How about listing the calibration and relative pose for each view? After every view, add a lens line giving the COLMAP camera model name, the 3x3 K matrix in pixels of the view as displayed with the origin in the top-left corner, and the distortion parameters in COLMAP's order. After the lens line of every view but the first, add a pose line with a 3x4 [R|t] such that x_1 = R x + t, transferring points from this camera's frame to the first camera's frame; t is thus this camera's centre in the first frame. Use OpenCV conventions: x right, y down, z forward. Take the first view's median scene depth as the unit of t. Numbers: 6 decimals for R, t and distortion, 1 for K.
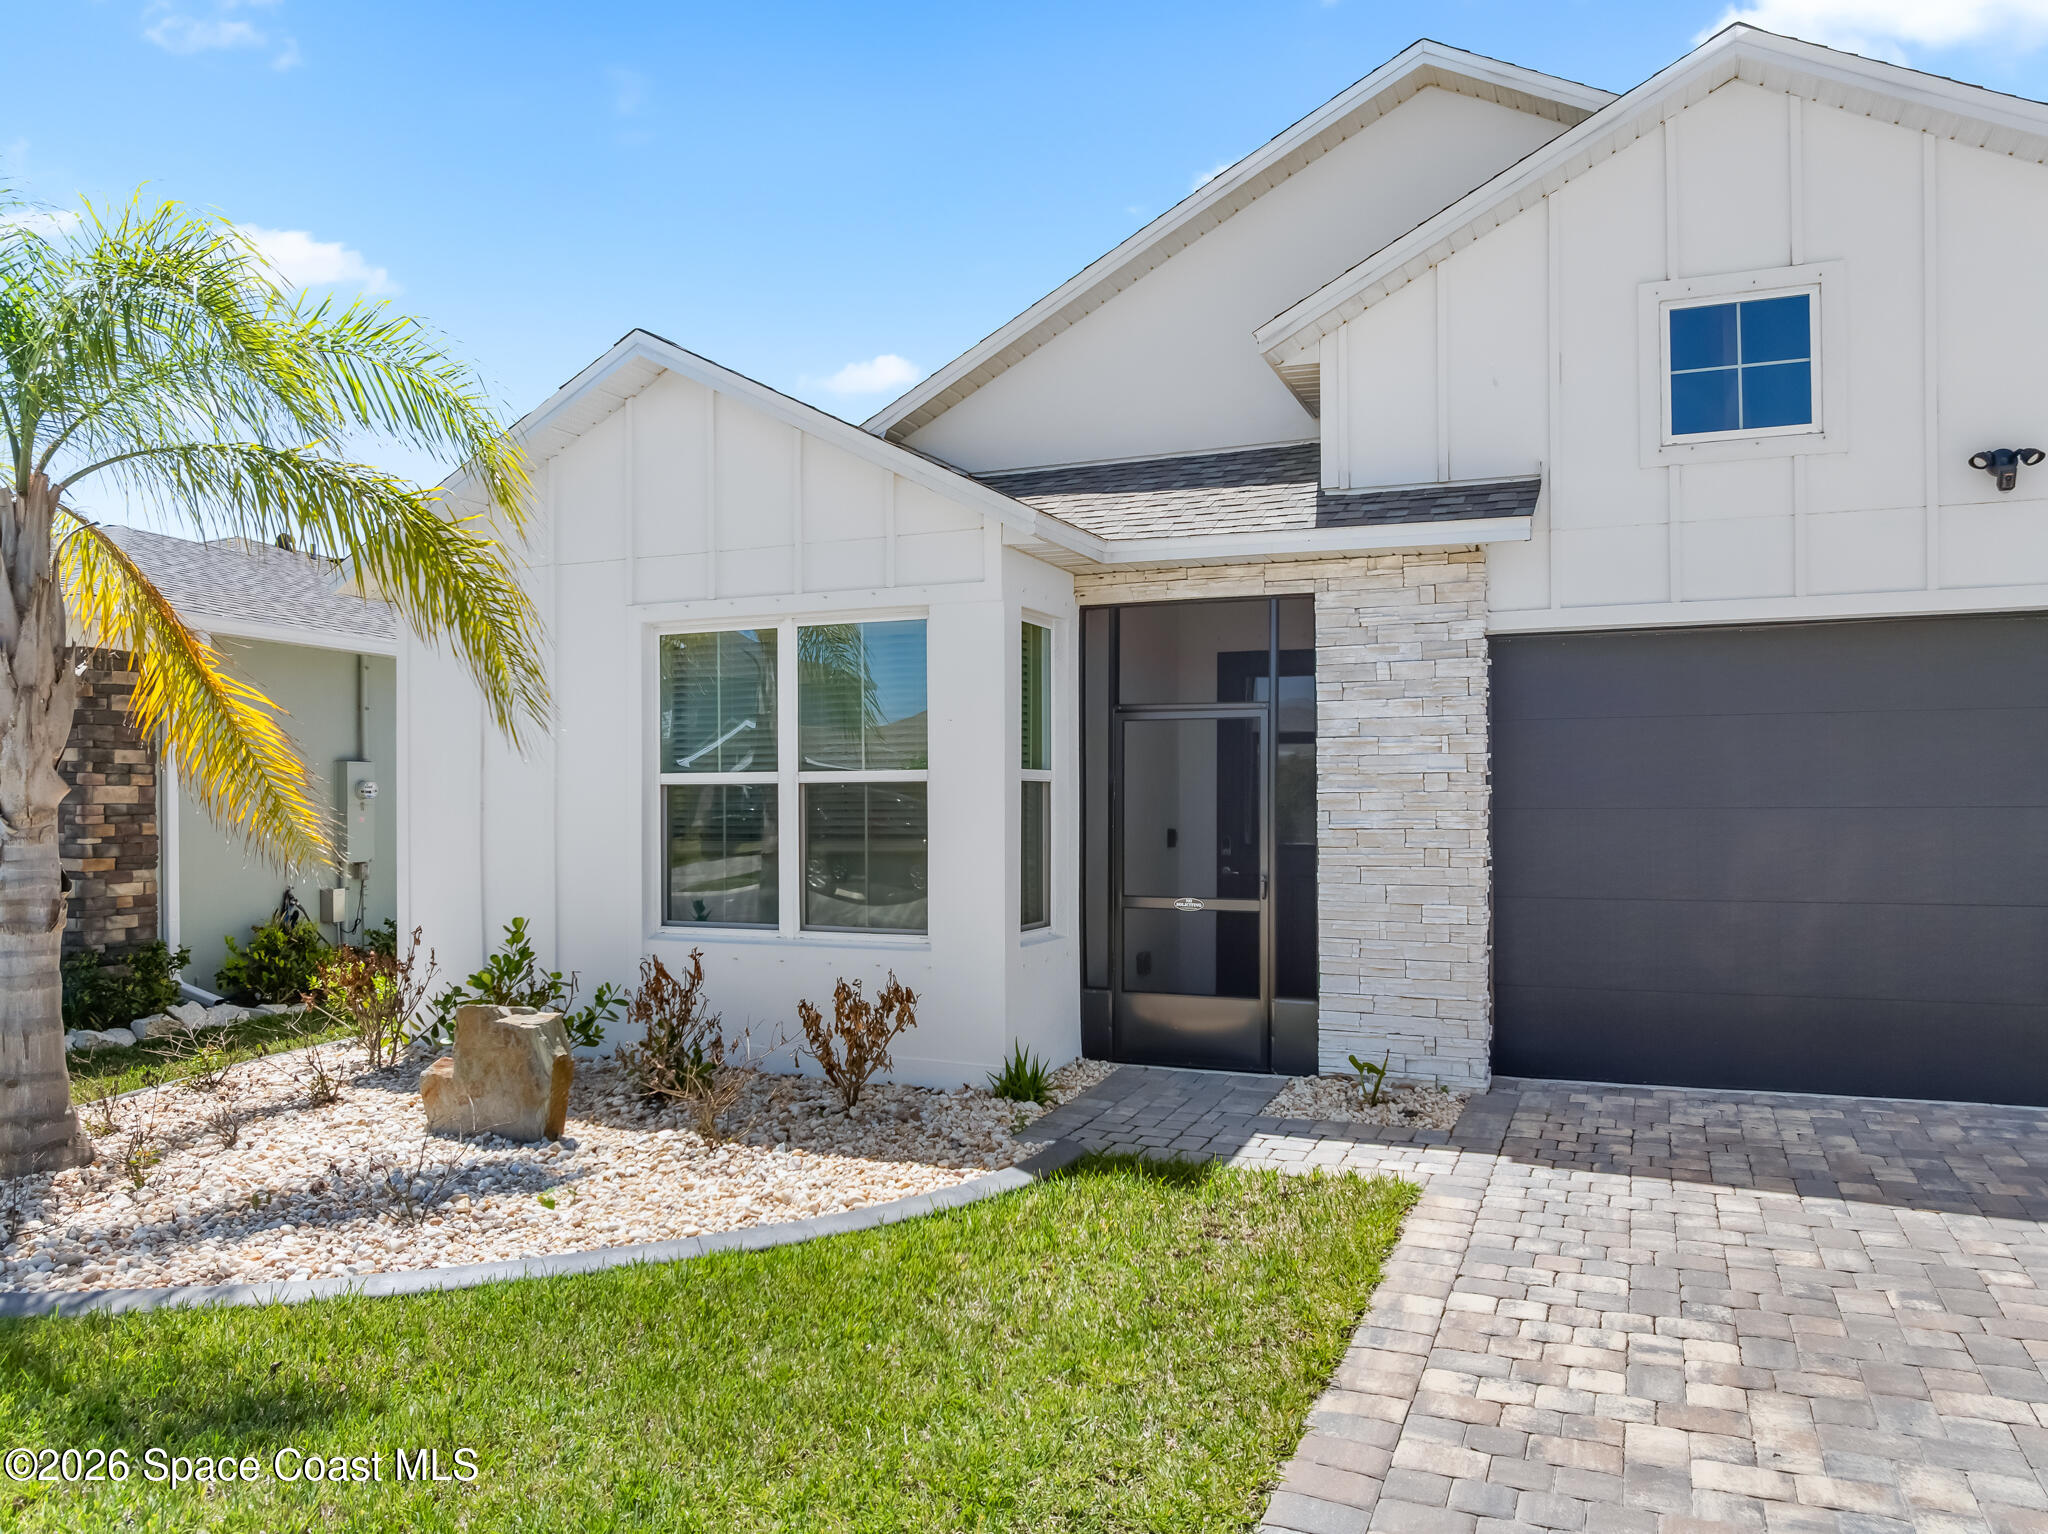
lens RADIAL K [[1453.9, 0, 1020.9], [0, 1453.9, 798.3], [0, 0, 1]] dist [-0.041226, 0.002160]
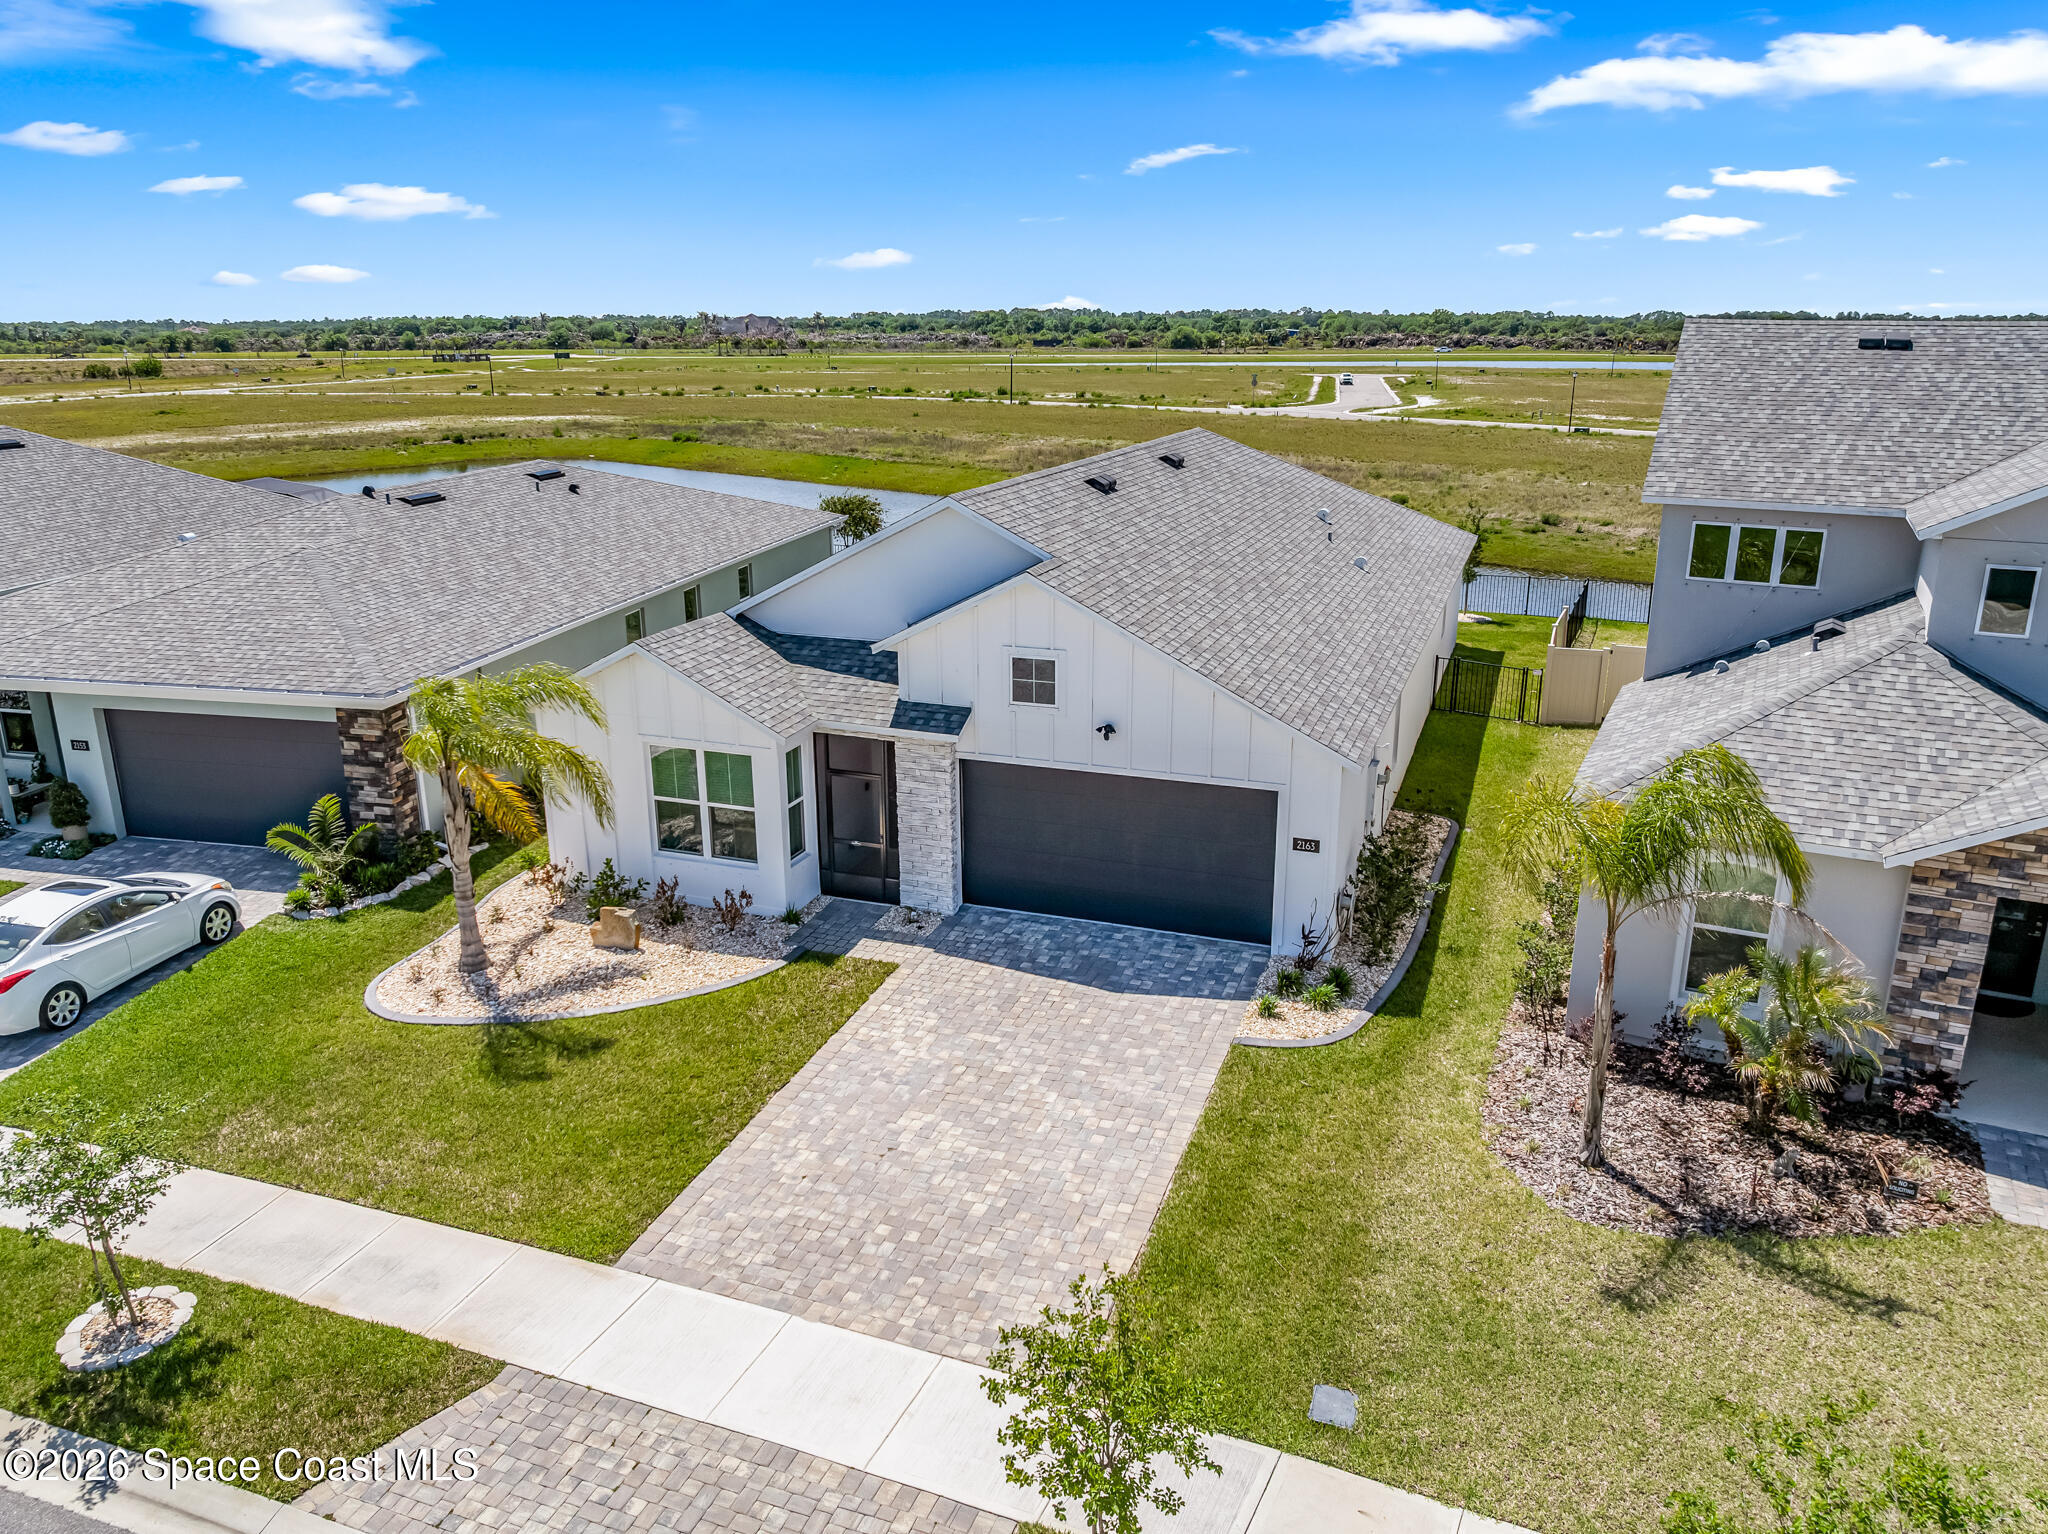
lens RADIAL K [[1445.5, 0, 1024.0], [0, 1445.5, 767.0], [0, 0, 1]] dist [-0.036934, -0.006211]
pose [[0.998306, -0.017114, 0.055603, 0.302921], [0.000136, 0.956439, 0.291933, -0.914922], [-0.058177, -0.291431, 0.954821, -1.665955]]
